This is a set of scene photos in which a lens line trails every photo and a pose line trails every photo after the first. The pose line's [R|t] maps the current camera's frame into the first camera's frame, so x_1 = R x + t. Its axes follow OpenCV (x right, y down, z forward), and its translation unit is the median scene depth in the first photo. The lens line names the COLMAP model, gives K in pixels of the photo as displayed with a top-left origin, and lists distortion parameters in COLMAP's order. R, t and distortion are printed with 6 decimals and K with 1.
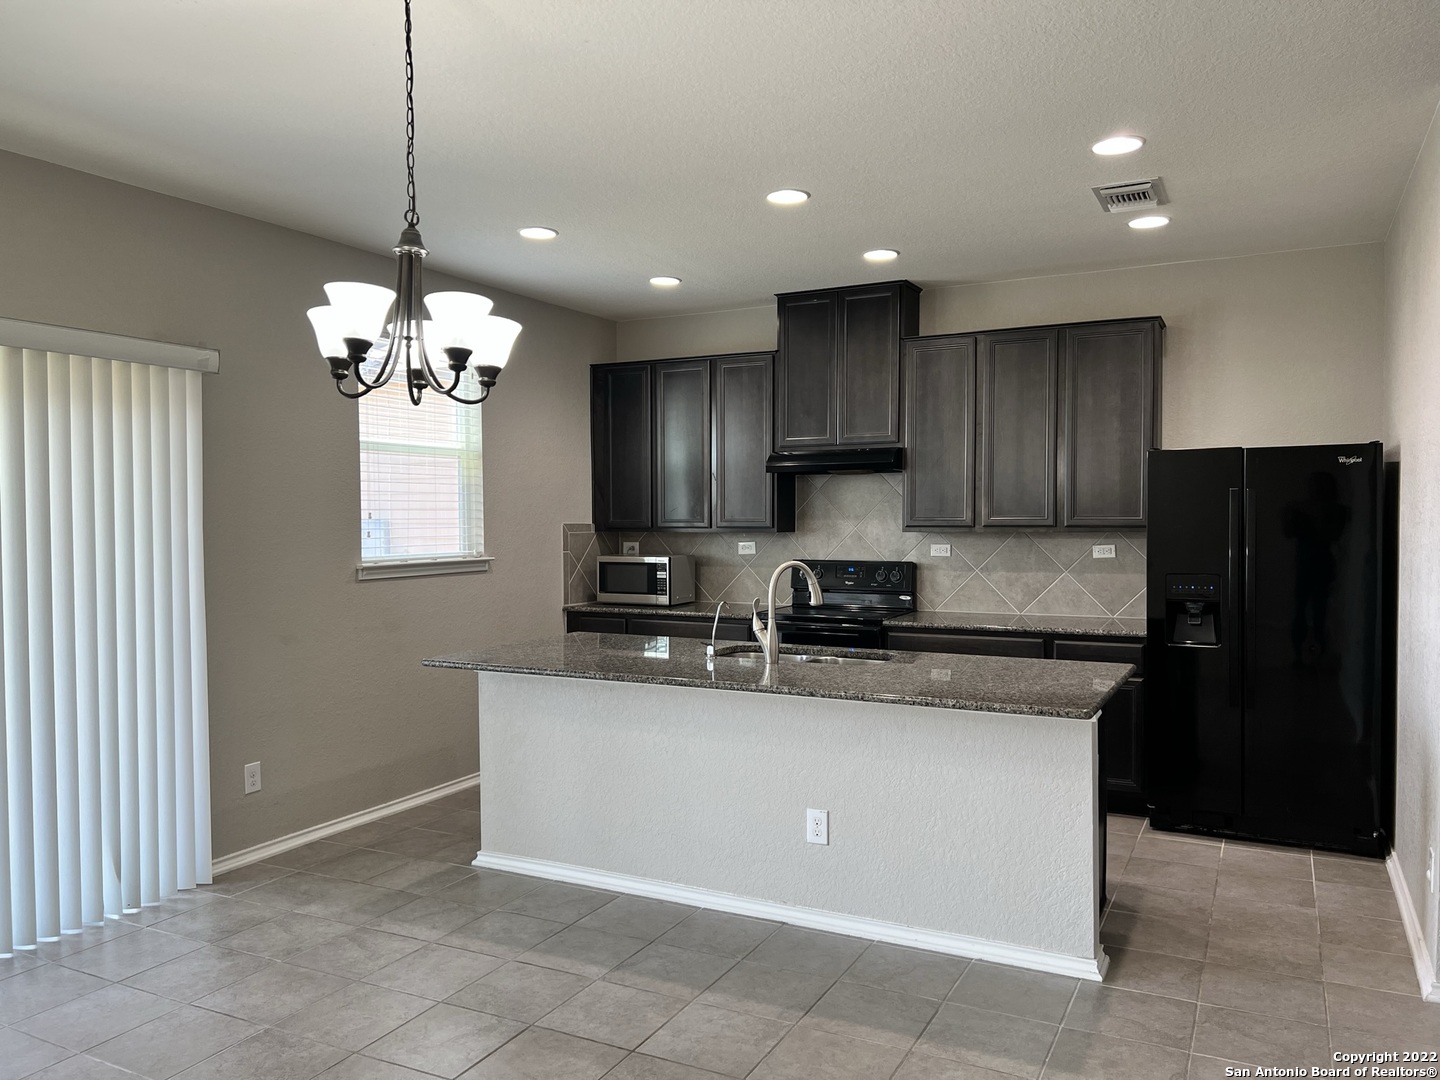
lens RADIAL K [[1073.1, 0, 720.0], [0, 1073.1, 540.0], [0, 0, 1]] dist [0.029342, -0.002811]
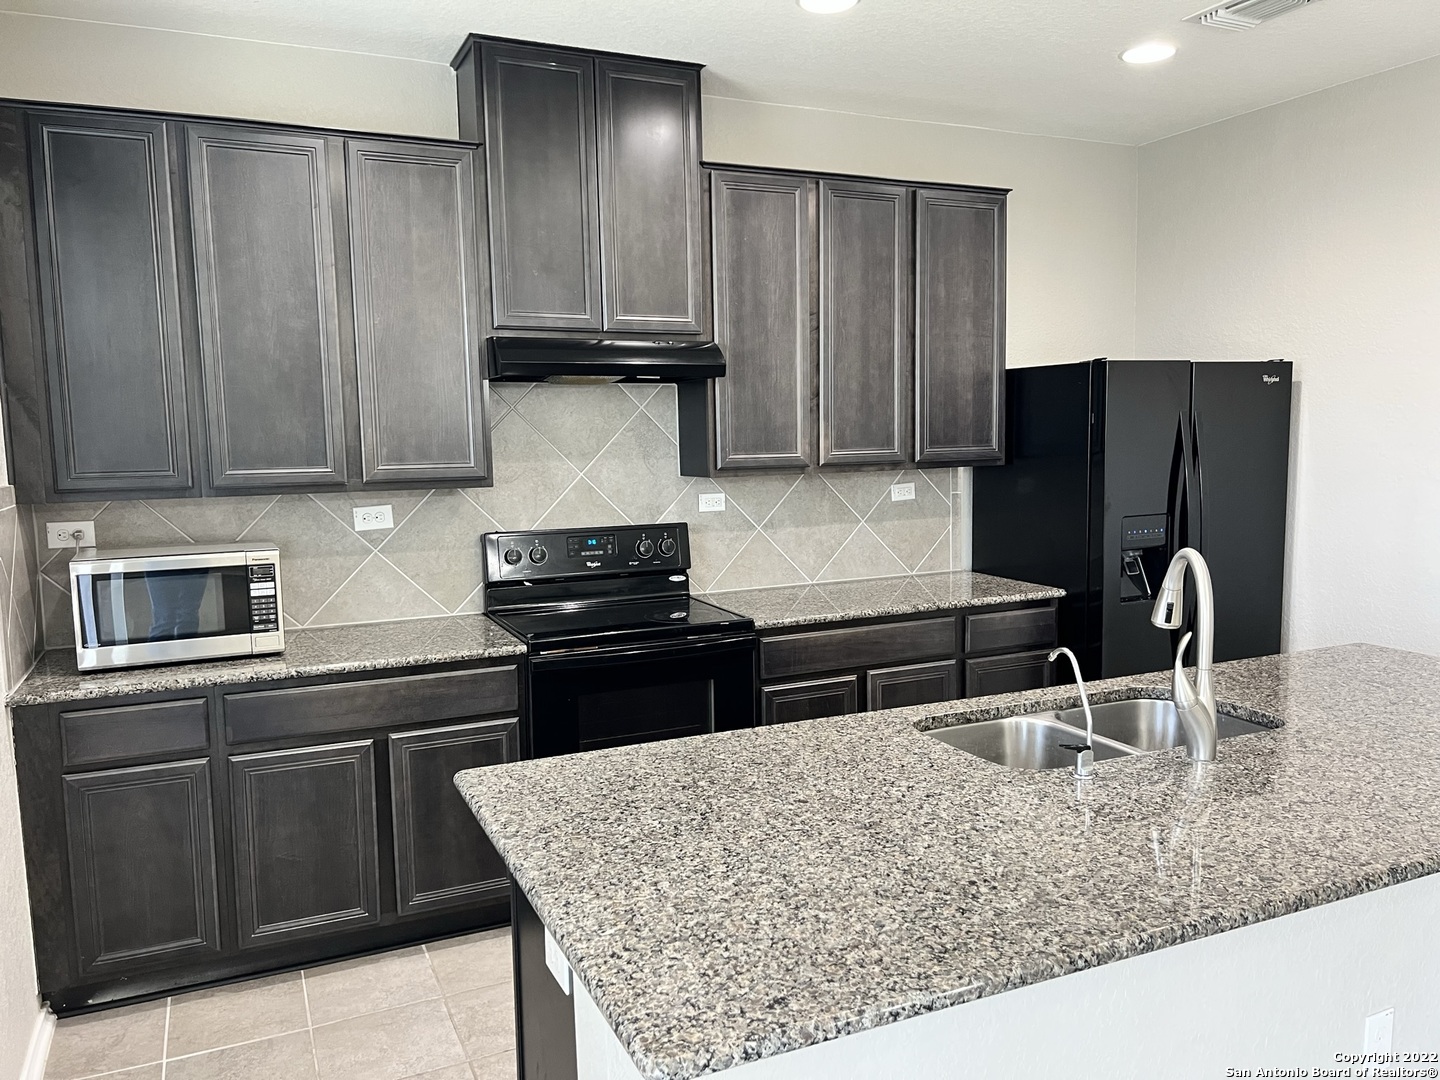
lens RADIAL K [[1083.0, 0, 724.2], [0, 1083.0, 547.4], [0, 0, 1]] dist [0.117158, -0.158756]
pose [[0.607854, -0.092475, 0.788645, -0.335555], [0.032556, 0.995263, 0.091609, -0.024806], [-0.793381, -0.030010, 0.607986, 0.599418]]
